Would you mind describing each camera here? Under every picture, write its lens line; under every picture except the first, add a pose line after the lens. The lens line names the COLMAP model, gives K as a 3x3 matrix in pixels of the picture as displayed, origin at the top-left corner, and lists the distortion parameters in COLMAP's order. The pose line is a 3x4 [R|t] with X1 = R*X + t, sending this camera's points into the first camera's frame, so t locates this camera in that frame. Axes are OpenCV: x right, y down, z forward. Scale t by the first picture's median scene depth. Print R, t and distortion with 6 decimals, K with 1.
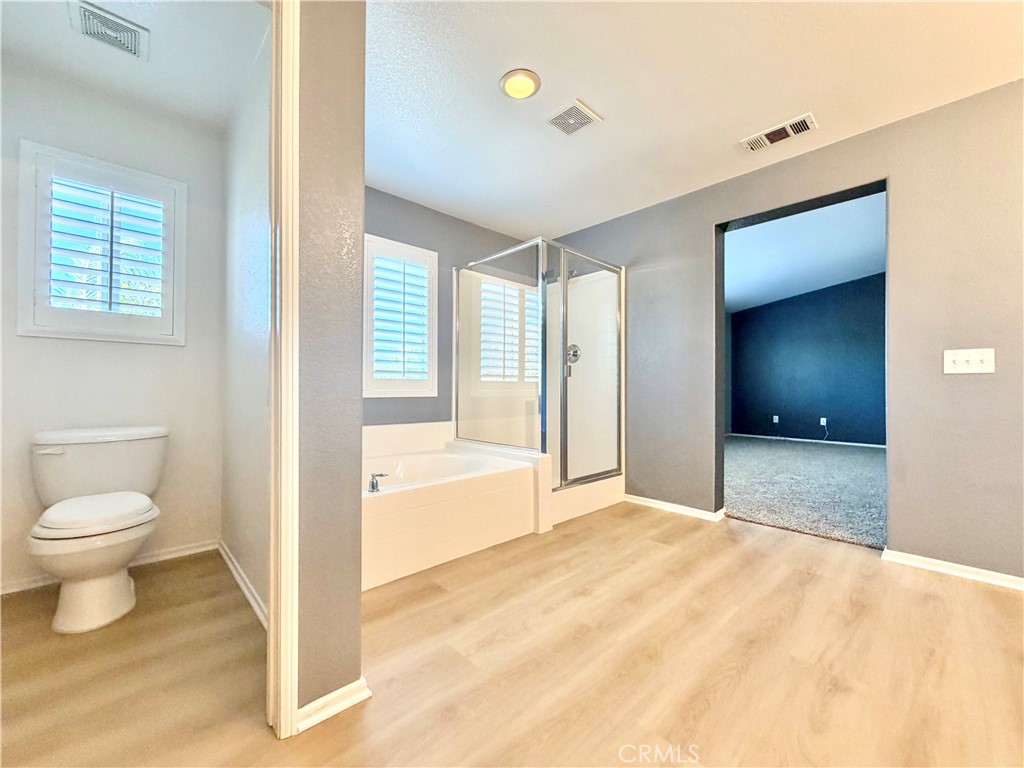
lens RADIAL K [[409.1, 0, 512.4], [0, 409.1, 385.7], [0, 0, 1]] dist [0.000443, 0.000107]
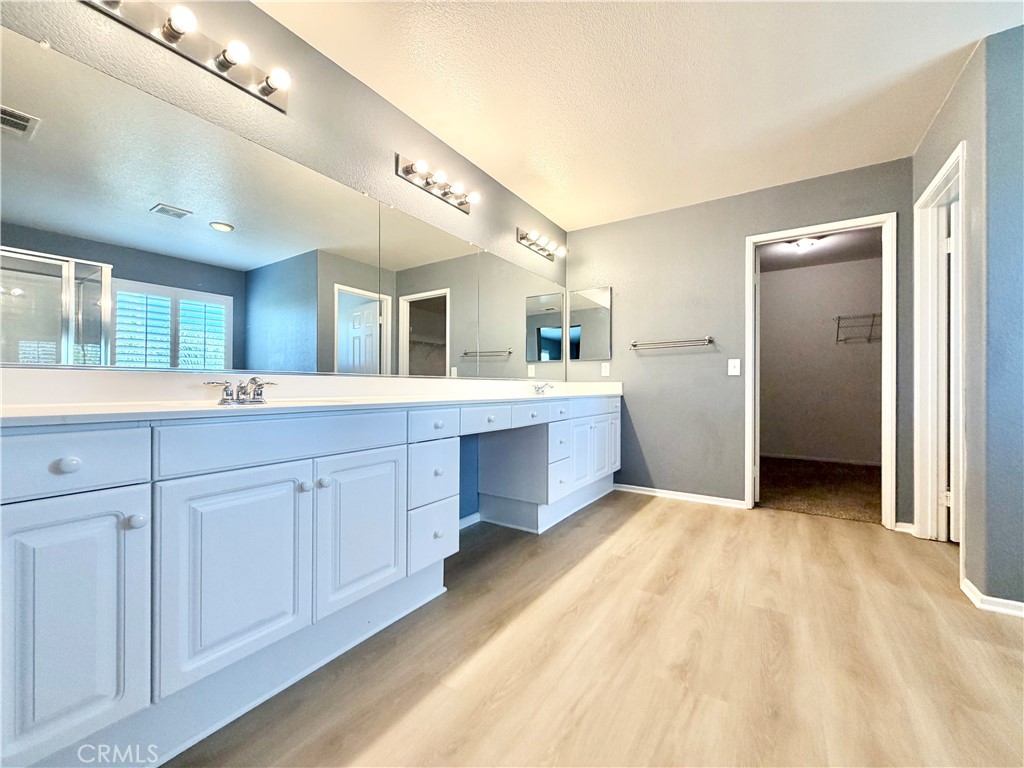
lens RADIAL K [[409.1, 0, 509.5], [0, 409.1, 383.2], [0, 0, 1]] dist [0.000443, 0.000107]
pose [[-0.973625, -0.002957, -0.228135, 1.385173], [-0.001430, 0.999975, -0.006856, 0.012278], [0.228150, -0.006349, -0.973605, 1.821774]]
